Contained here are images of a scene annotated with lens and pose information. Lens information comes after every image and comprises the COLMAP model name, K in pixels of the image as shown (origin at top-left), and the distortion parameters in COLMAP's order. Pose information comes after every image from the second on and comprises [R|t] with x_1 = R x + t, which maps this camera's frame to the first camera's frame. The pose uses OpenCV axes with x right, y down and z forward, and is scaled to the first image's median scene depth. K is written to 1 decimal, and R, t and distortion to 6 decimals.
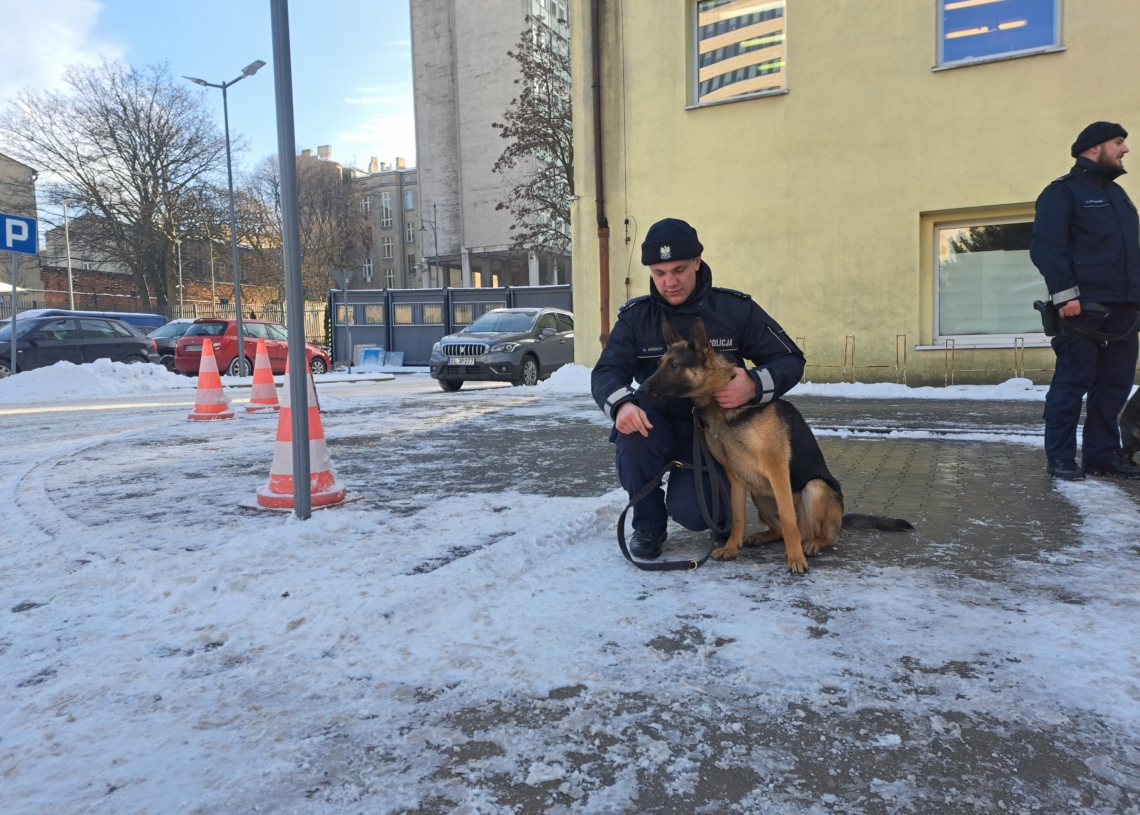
lens RADIAL K [[821.1, 0, 570.0], [0, 821.1, 407.5], [0, 0, 1]] dist [0.087602, -0.078422]
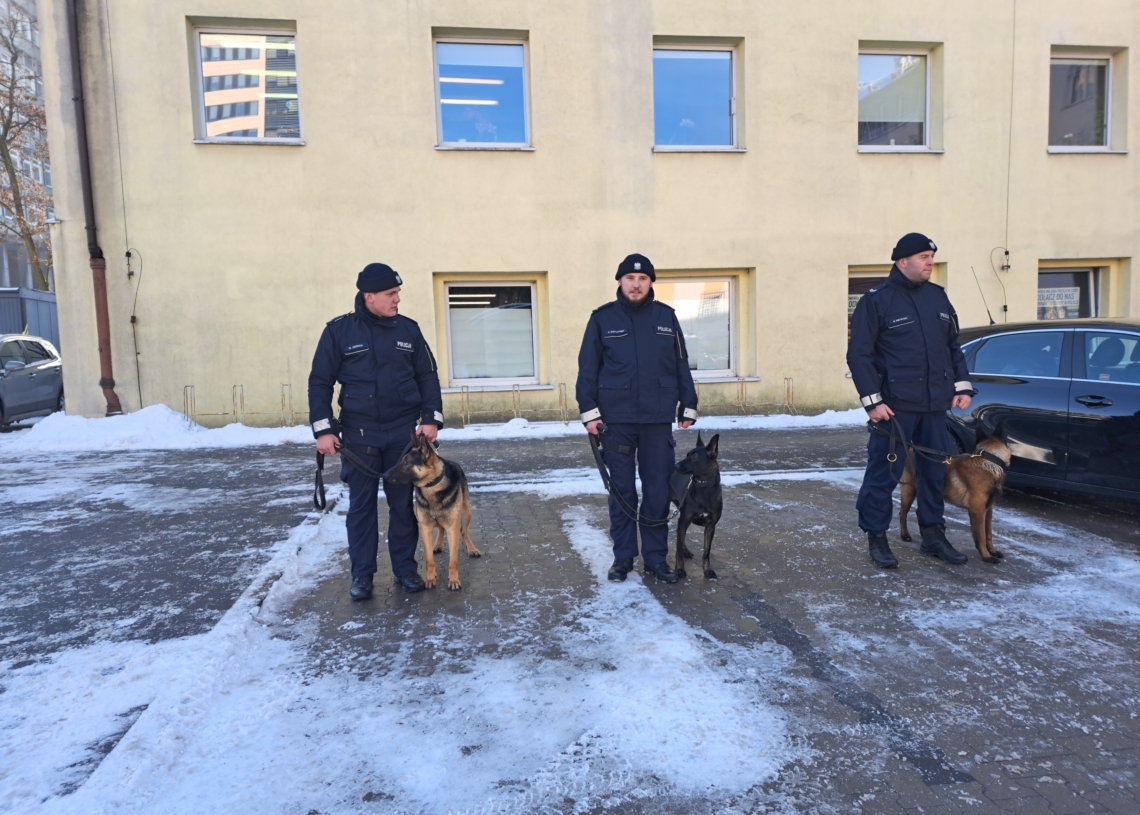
lens RADIAL K [[823.8, 0, 584.0], [0, 823.8, 403.0], [0, 0, 1]] dist [0.089977, -0.086552]
pose [[0.824265, -0.046147, 0.564320, -0.189732], [0.049265, 0.998739, 0.009713, -0.195555], [-0.564056, 0.019796, 0.825499, -0.142320]]
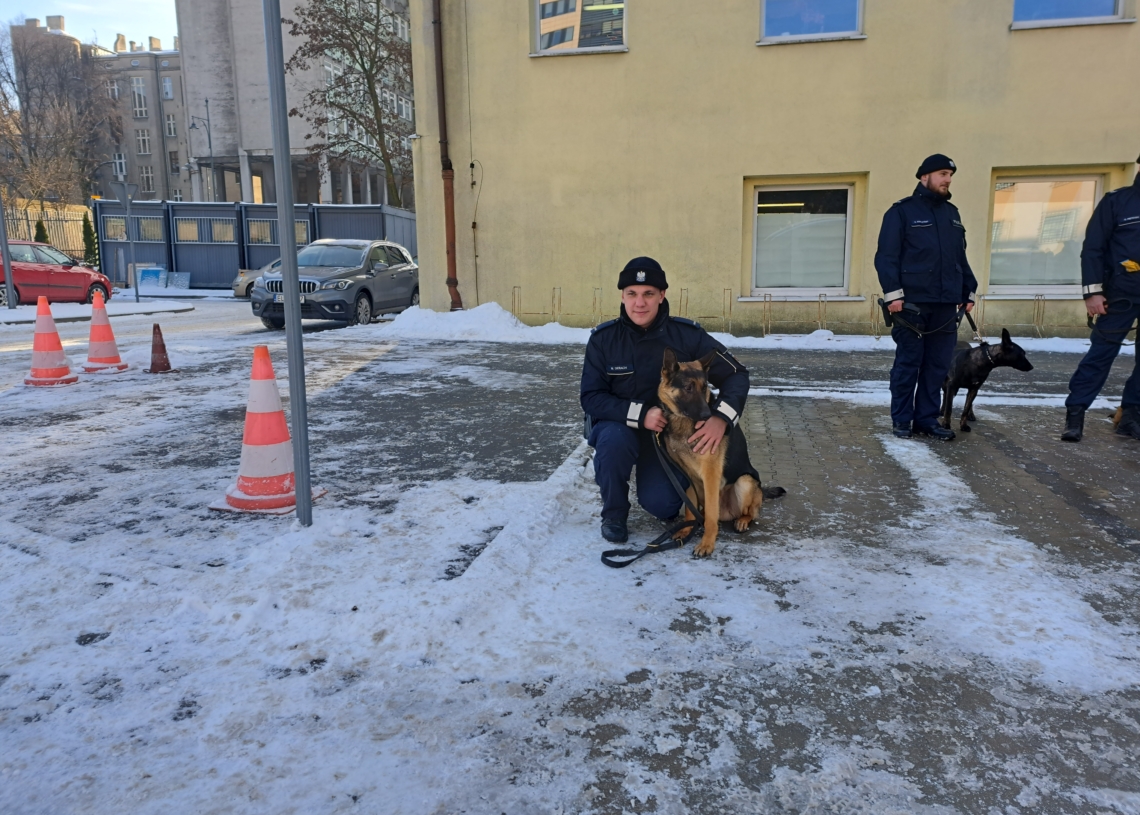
lens RADIAL K [[823.8, 0, 584.0], [0, 823.8, 403.0], [0, 0, 1]] dist [0.089977, -0.086552]
pose [[0.967813, -0.026016, 0.250322, -0.243845], [0.002768, 0.995683, 0.092776, -0.128664], [-0.251655, -0.089097, 0.963707, -0.132217]]
